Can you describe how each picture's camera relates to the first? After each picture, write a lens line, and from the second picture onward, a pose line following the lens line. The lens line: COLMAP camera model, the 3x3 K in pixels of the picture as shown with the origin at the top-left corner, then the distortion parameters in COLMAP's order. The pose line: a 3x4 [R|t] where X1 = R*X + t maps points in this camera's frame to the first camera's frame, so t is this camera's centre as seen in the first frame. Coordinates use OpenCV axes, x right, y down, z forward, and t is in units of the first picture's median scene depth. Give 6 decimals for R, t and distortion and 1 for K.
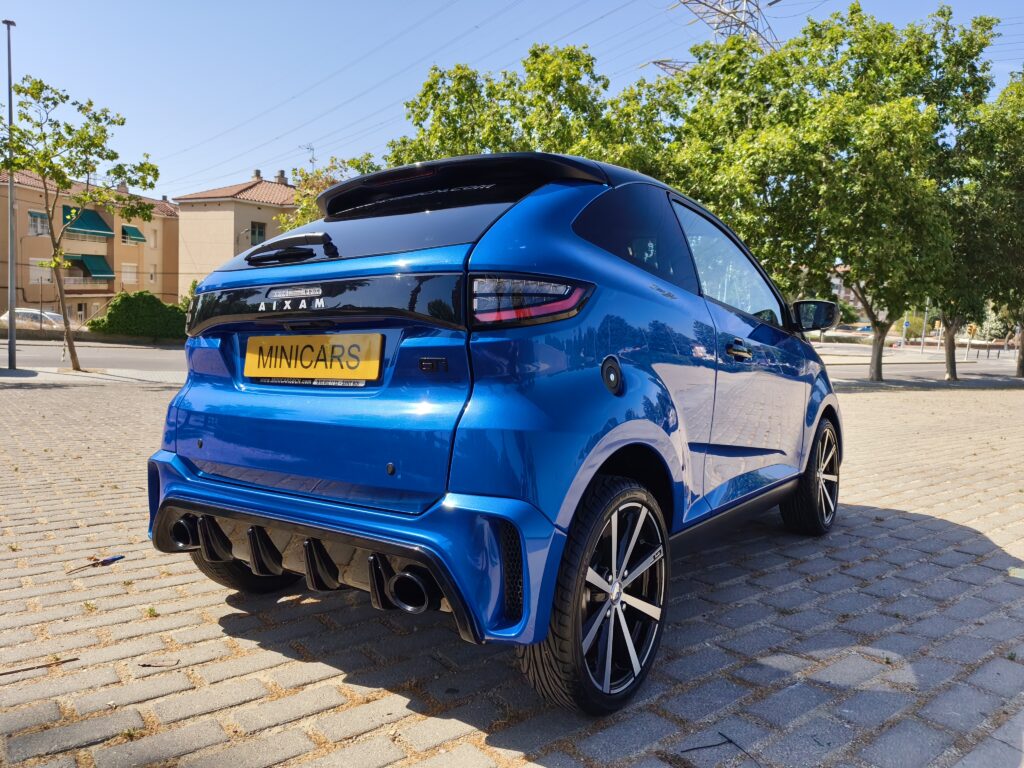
lens RADIAL K [[722.2, 0, 519.0], [0, 722.2, 392.6], [0, 0, 1]] dist [0.034721, -0.041261]
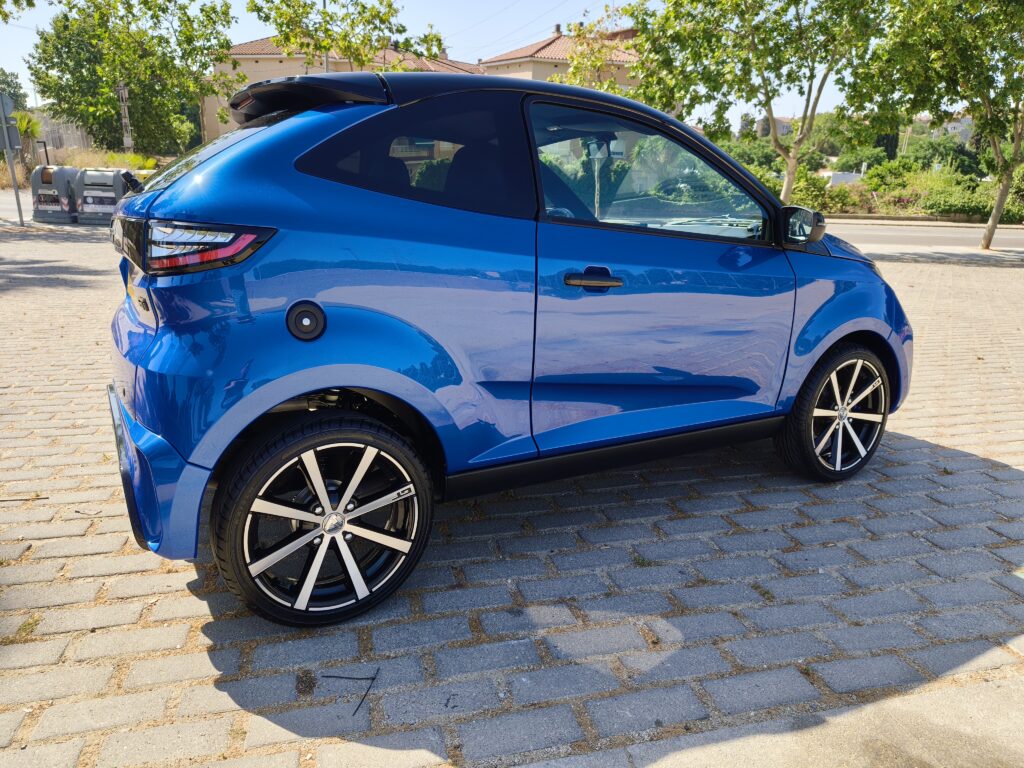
lens RADIAL K [[722.2, 0, 524.2], [0, 722.2, 384.6], [0, 0, 1]] dist [0.034721, -0.041261]
pose [[0.915425, 0.098749, -0.390187, 0.671792], [-0.027332, 0.982449, 0.184517, -0.107524], [0.401560, -0.158247, 0.902057, 0.163174]]
